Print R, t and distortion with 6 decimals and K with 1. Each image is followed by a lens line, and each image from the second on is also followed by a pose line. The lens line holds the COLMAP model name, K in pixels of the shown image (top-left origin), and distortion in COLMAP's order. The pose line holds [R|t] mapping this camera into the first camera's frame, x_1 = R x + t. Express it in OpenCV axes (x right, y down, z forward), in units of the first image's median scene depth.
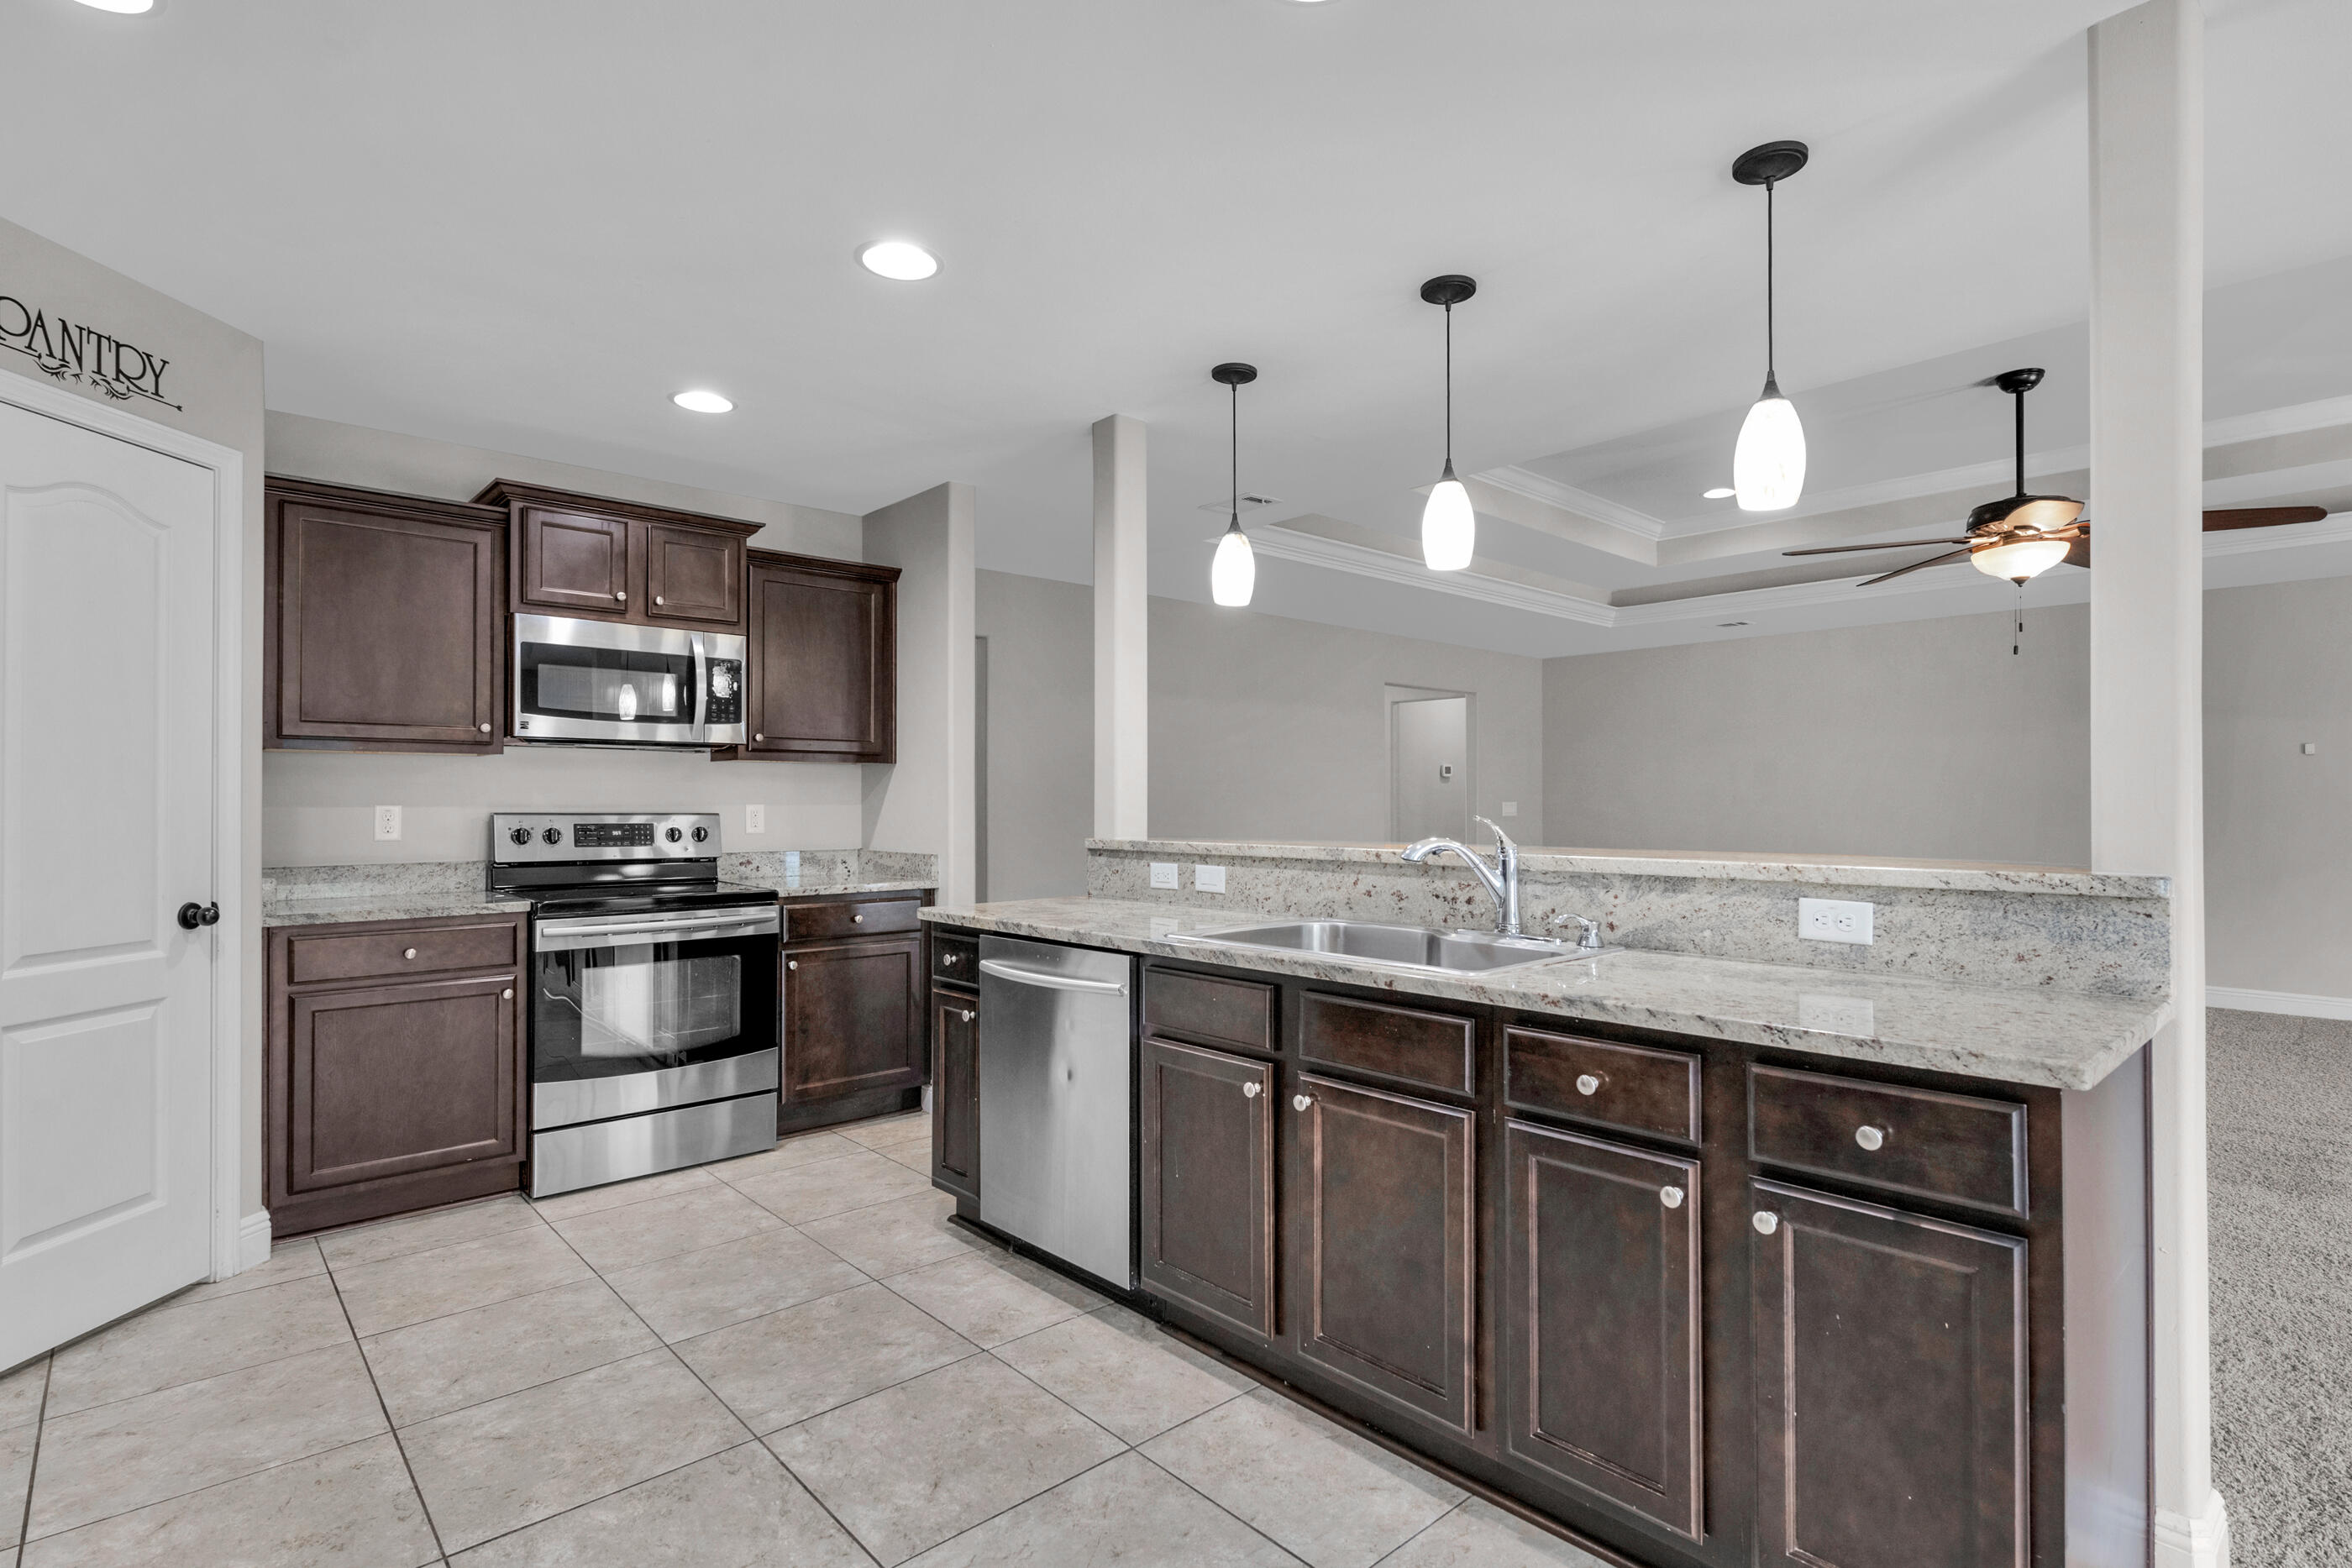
lens RADIAL K [[1143.5, 0, 1174.3], [0, 1143.5, 793.8], [0, 0, 1]] dist [0.002858, -0.000742]
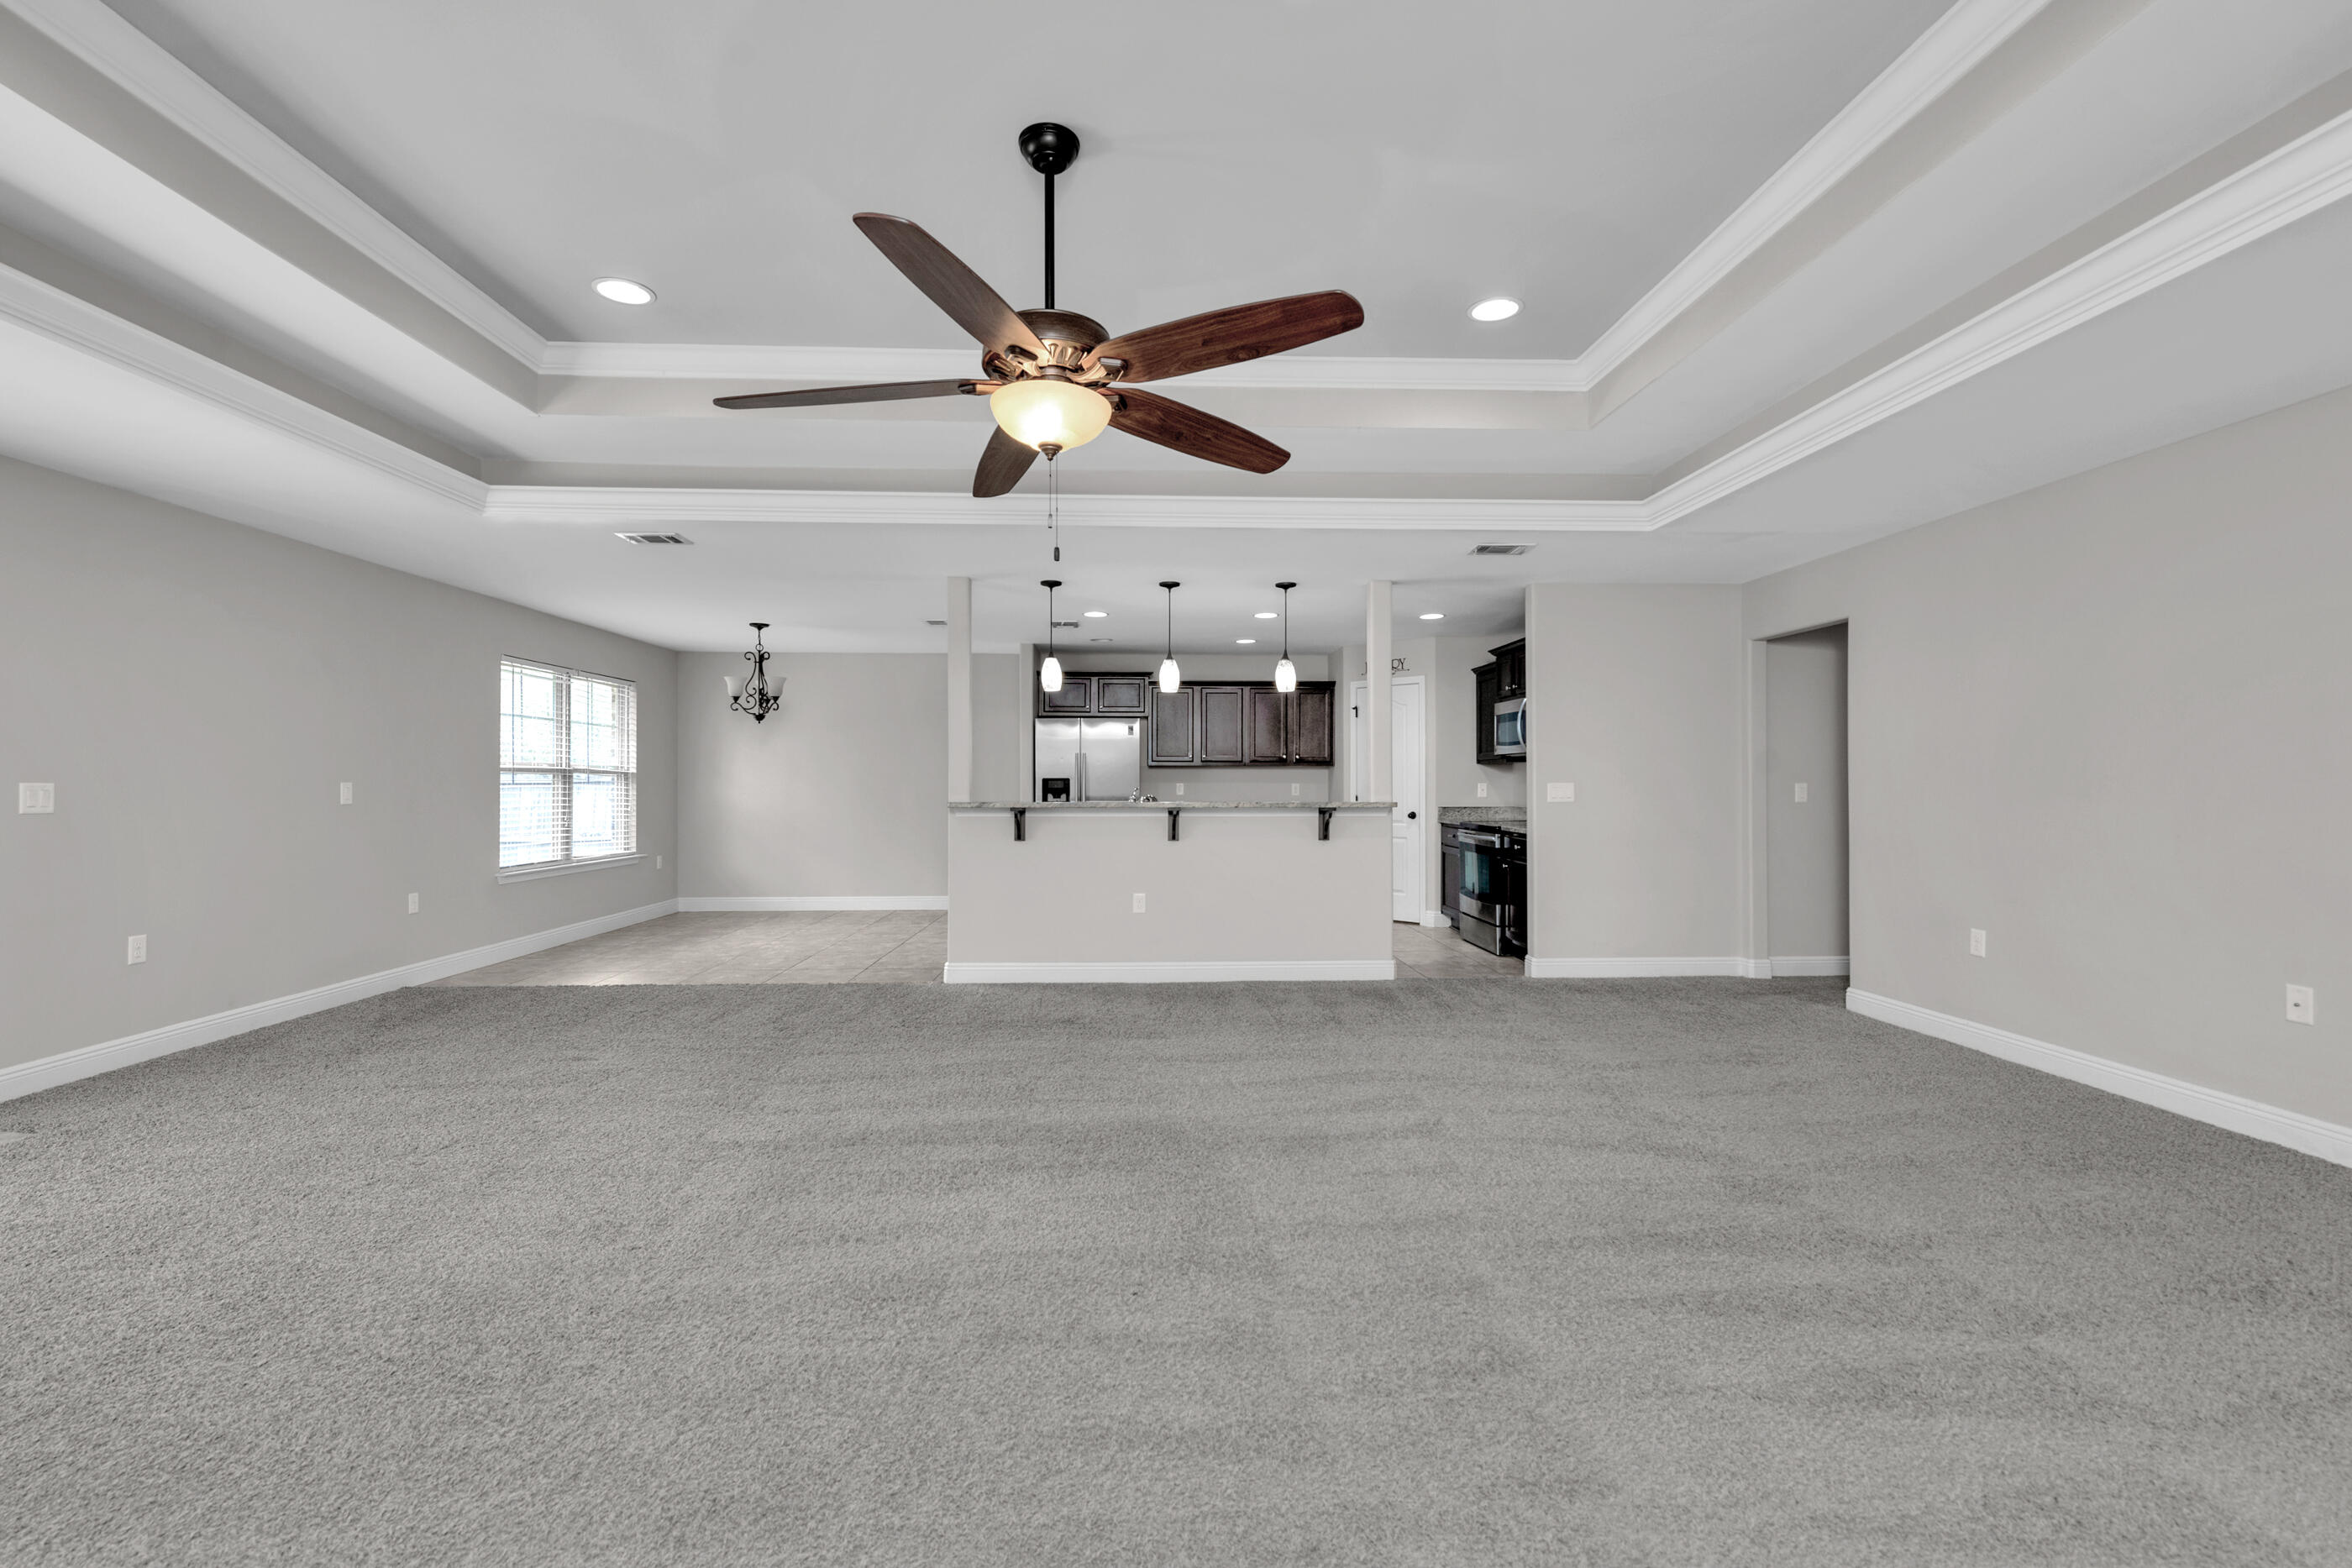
lens RADIAL K [[957.0, 0, 1190.9], [0, 957.0, 783.8], [0, 0, 1]] dist [0.000691, -0.000069]
pose [[-0.644499, 0.001446, -0.764603, 1.572380], [0.004511, 0.999988, -0.001912, 0.010245], [0.764591, -0.004682, -0.644498, 2.012380]]
